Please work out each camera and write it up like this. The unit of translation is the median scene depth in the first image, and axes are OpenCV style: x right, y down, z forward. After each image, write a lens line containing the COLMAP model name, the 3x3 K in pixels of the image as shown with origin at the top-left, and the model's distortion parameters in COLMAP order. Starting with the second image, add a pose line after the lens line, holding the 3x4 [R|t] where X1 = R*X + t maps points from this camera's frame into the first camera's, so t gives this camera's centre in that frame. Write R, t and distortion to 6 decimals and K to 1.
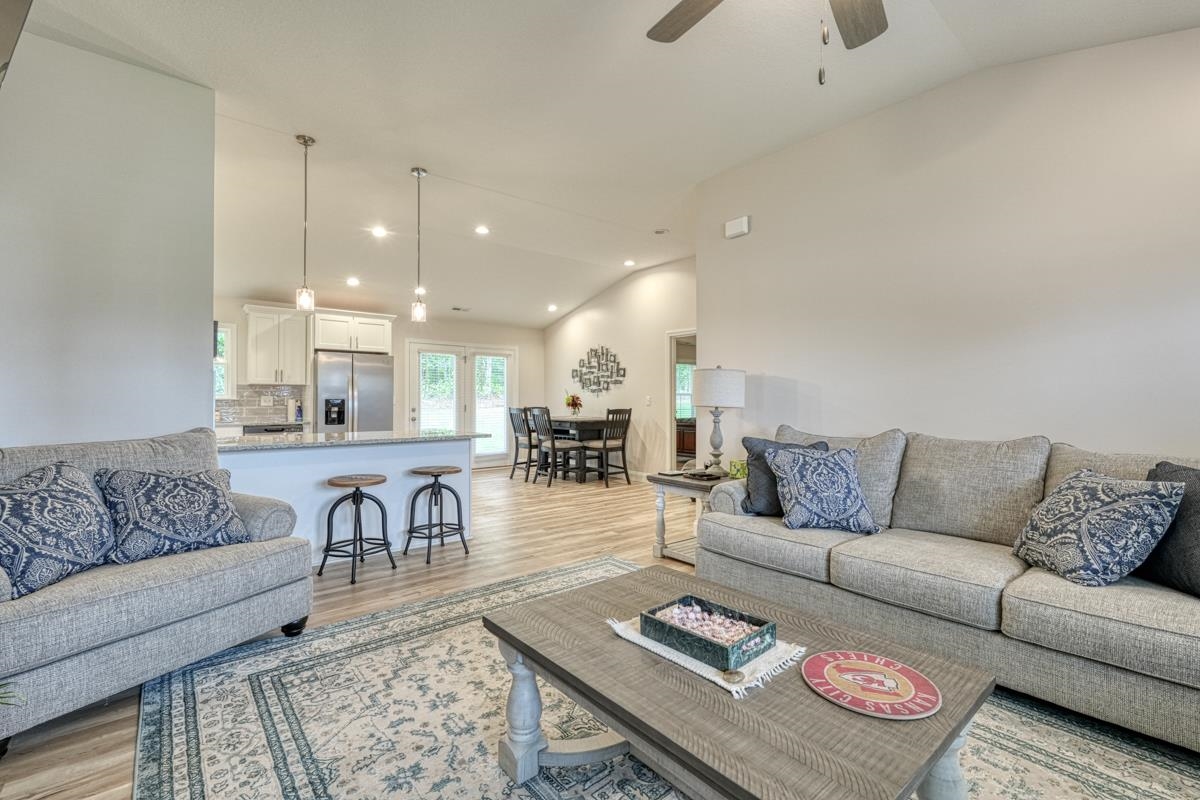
lens RADIAL K [[524.9, 0, 602.2], [0, 524.9, 398.5], [0, 0, 1]] dist [0.003052, -0.000144]
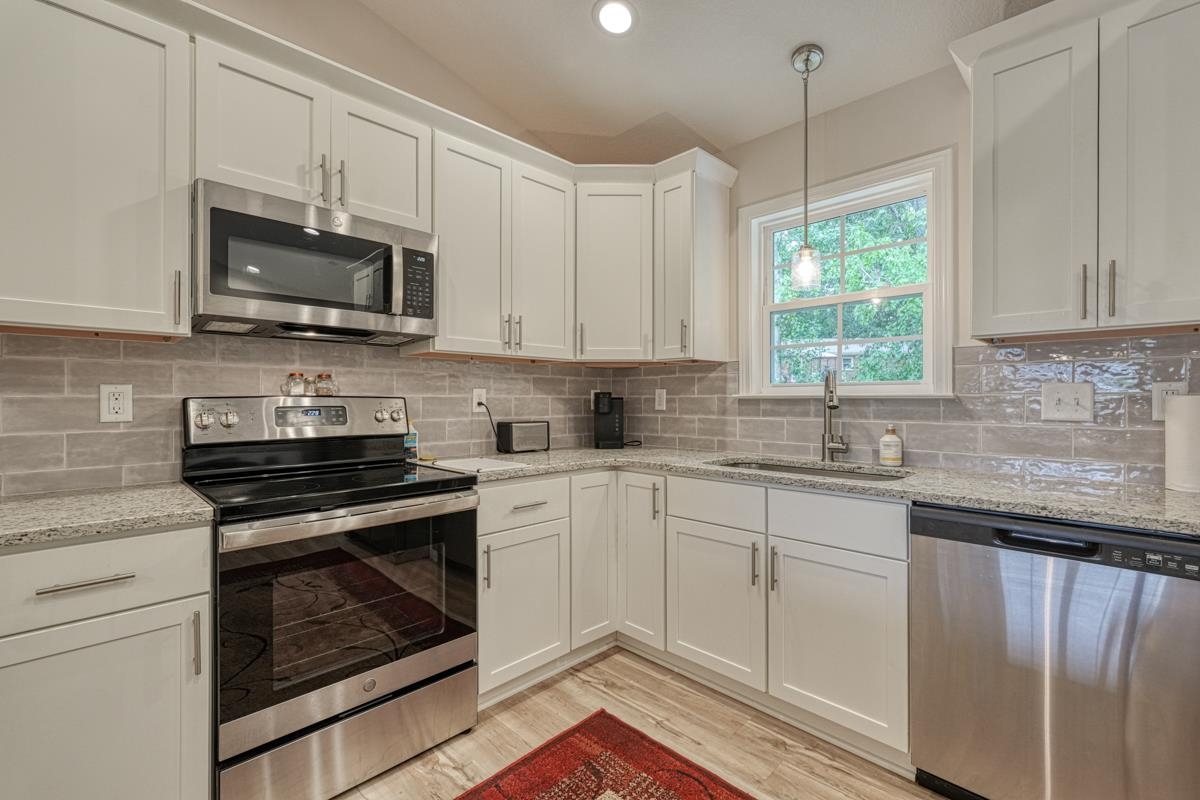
lens RADIAL K [[524.9, 0, 601.6], [0, 524.9, 399.2], [0, 0, 1]] dist [0.003052, -0.000144]
pose [[0.092952, 0.000515, -0.995670, -0.401849], [0.003548, 0.999993, 0.000848, 0.002454], [0.995664, -0.003612, 0.092950, 0.751708]]
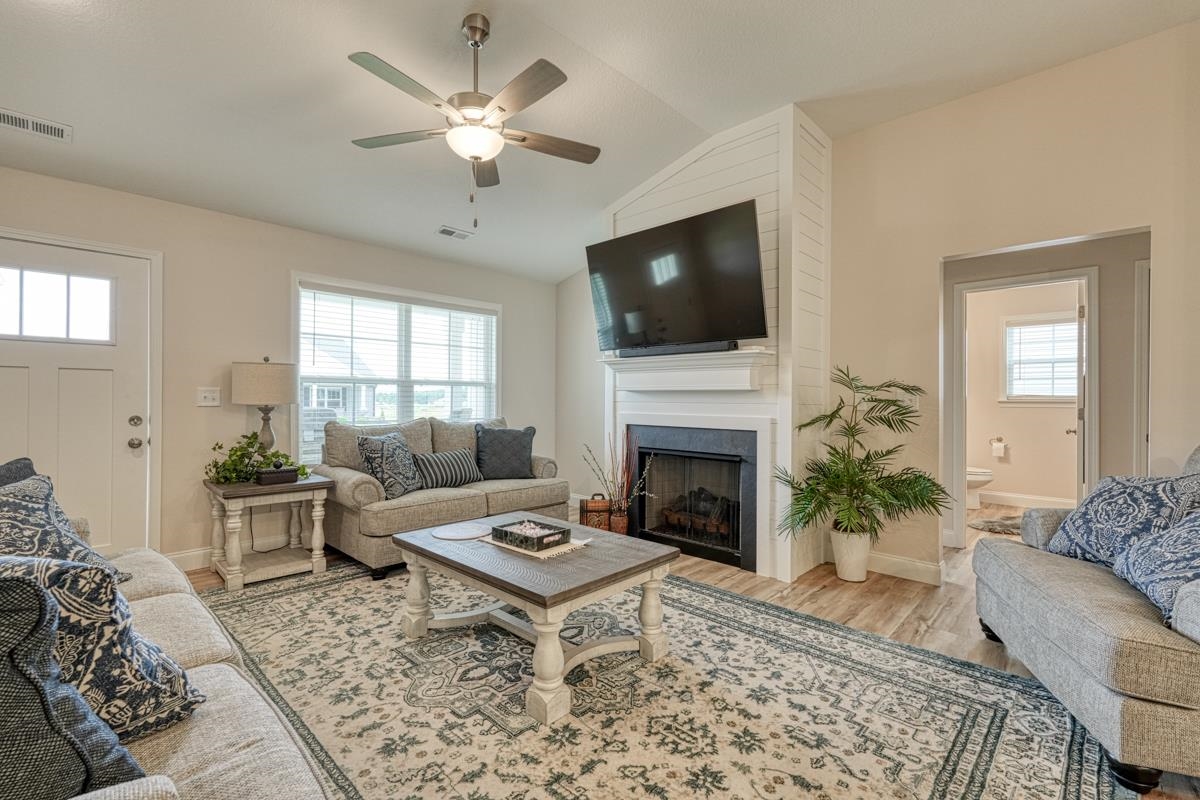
lens RADIAL K [[524.9, 0, 601.1], [0, 524.9, 396.5], [0, 0, 1]] dist [0.003052, -0.000144]
pose [[-0.993214, -0.006963, -0.116094, 0.039004], [-0.006267, 0.999960, -0.006359, 0.001988], [0.116134, -0.005588, -0.993218, 0.599684]]
